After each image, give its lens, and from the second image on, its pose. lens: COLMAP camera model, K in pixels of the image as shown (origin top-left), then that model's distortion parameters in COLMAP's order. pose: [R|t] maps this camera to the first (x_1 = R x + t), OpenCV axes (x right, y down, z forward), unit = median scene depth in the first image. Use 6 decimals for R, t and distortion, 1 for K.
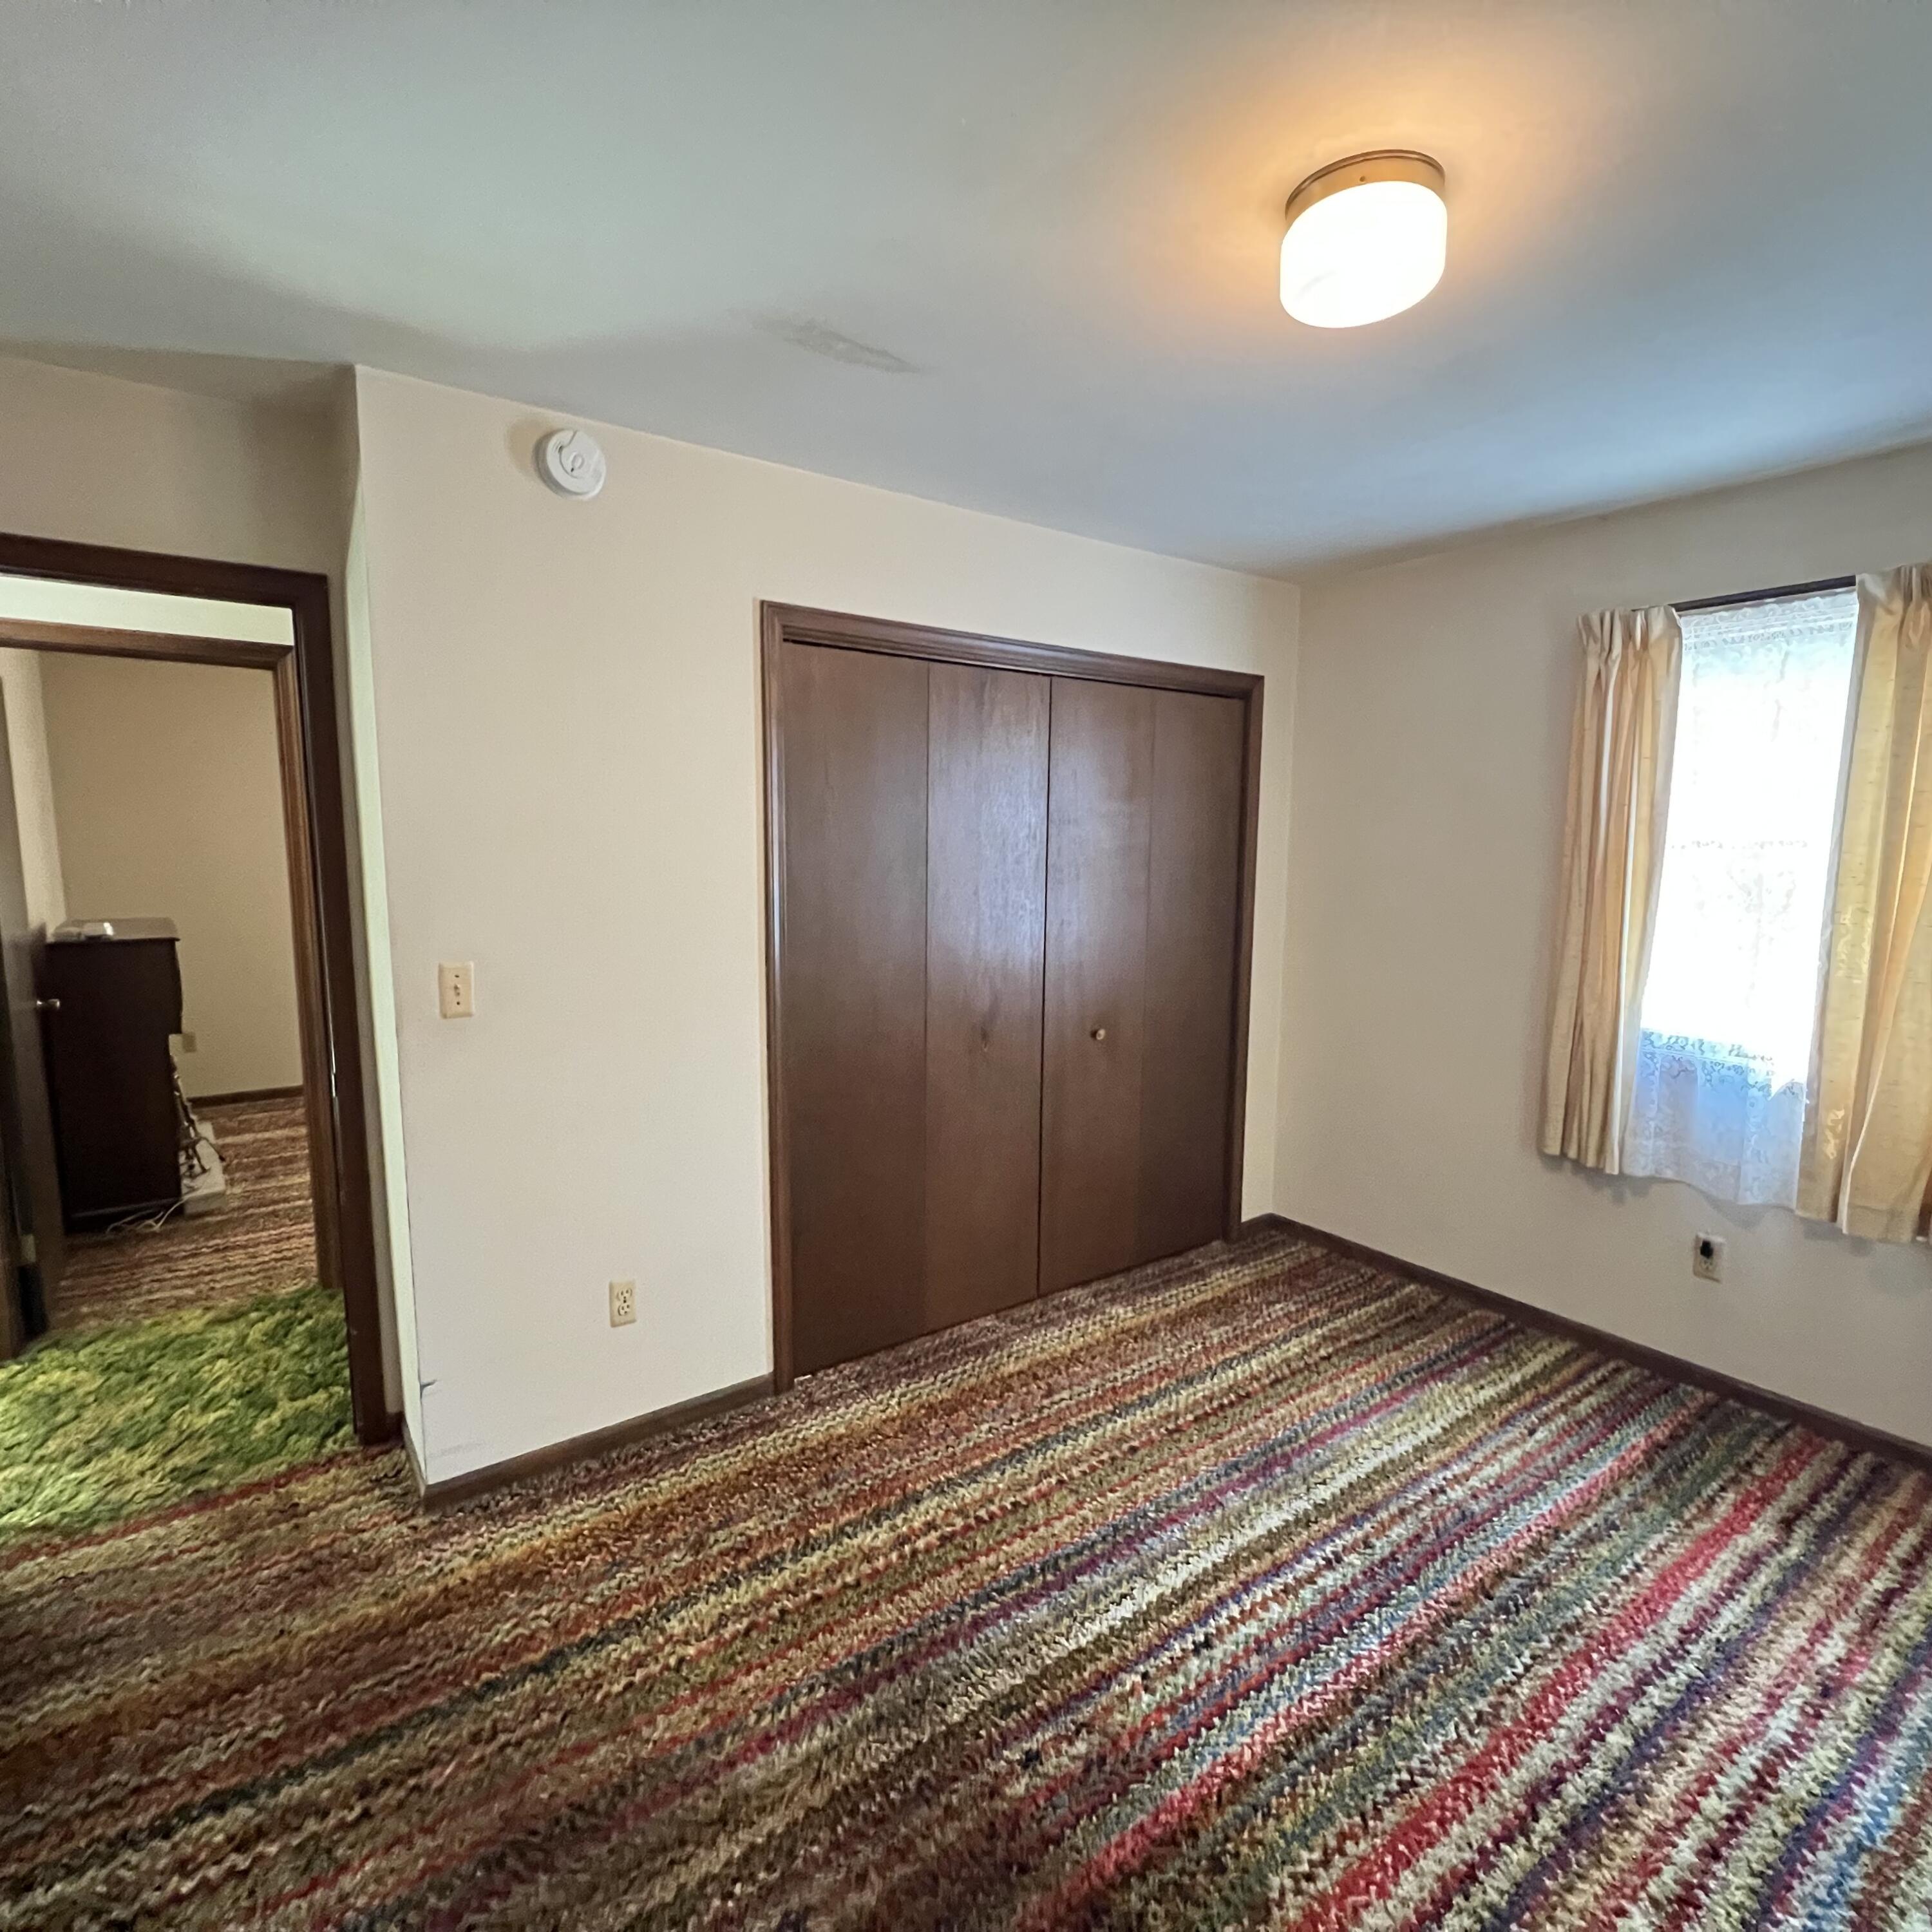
lens RADIAL K [[1032.3, 0, 962.3], [0, 1032.3, 967.0], [0, 0, 1]] dist [-0.001238, 0.001096]
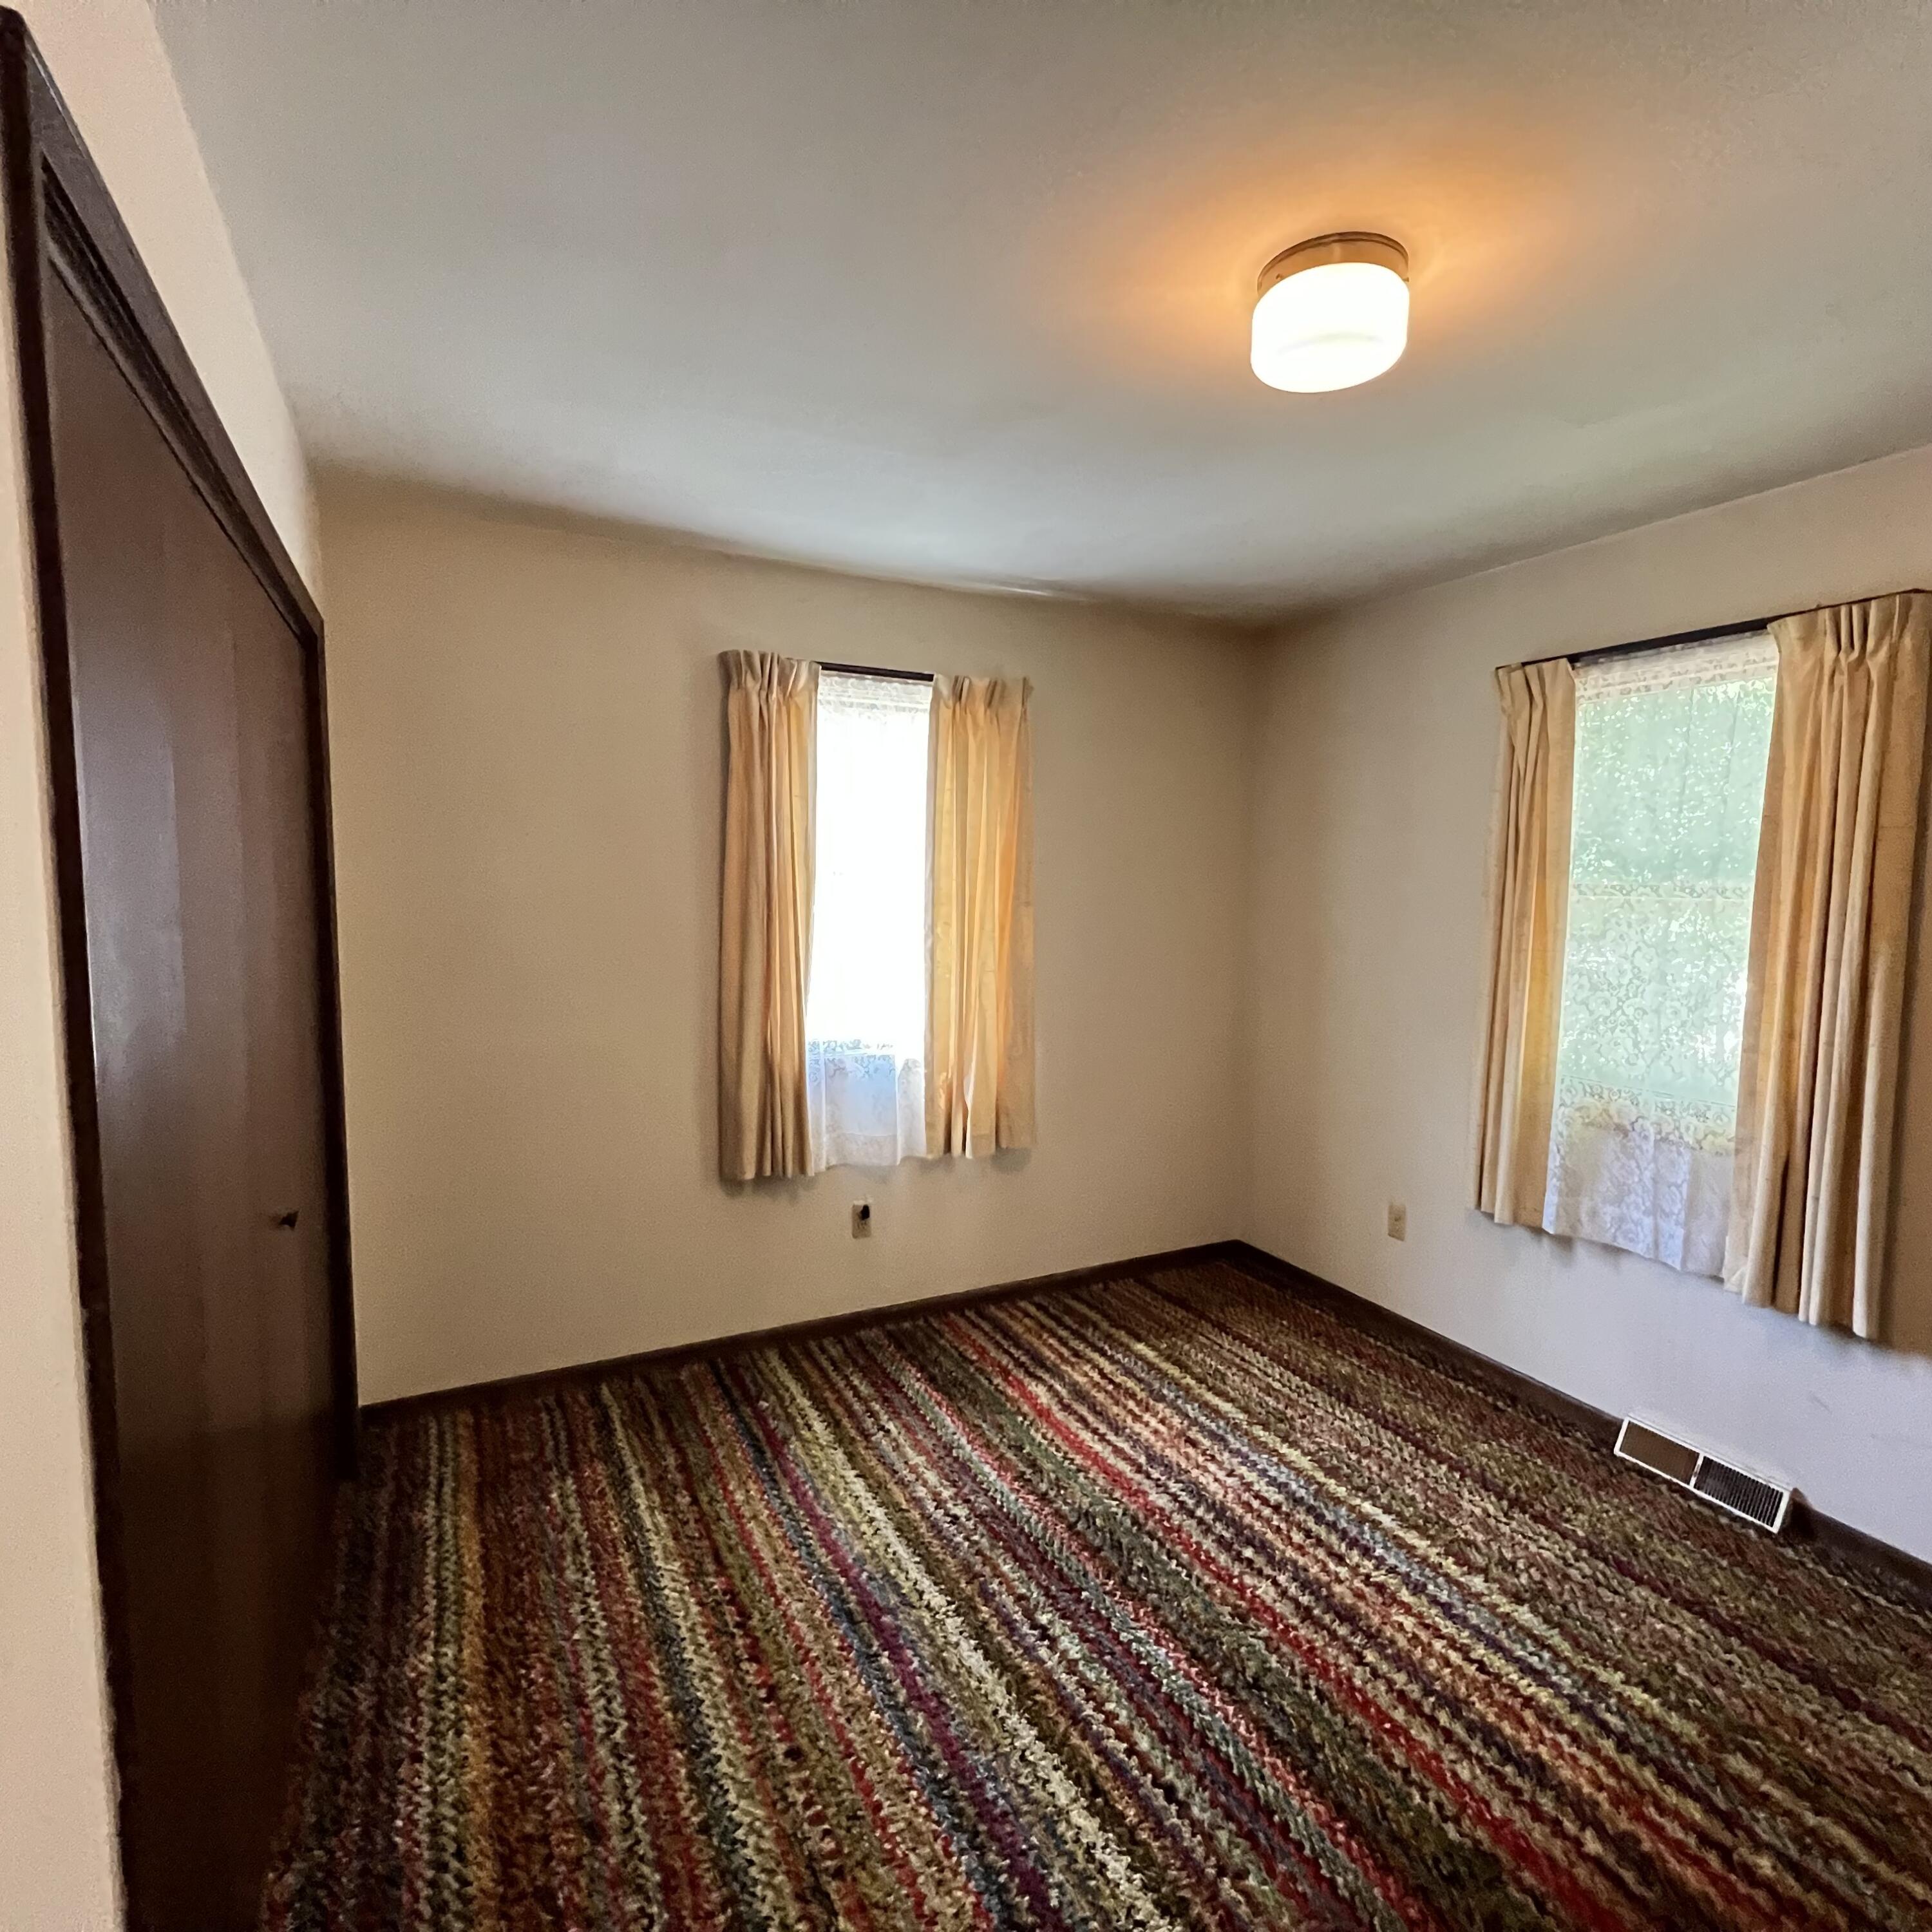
lens RADIAL K [[1032.3, 0, 963.1], [0, 1032.3, 968.4], [0, 0, 1]] dist [-0.001238, 0.001096]
pose [[0.158832, -0.093722, 0.982847, -0.439483], [0.109209, 0.991043, 0.076855, -0.092577], [-0.981247, 0.095129, 0.167645, 0.714009]]
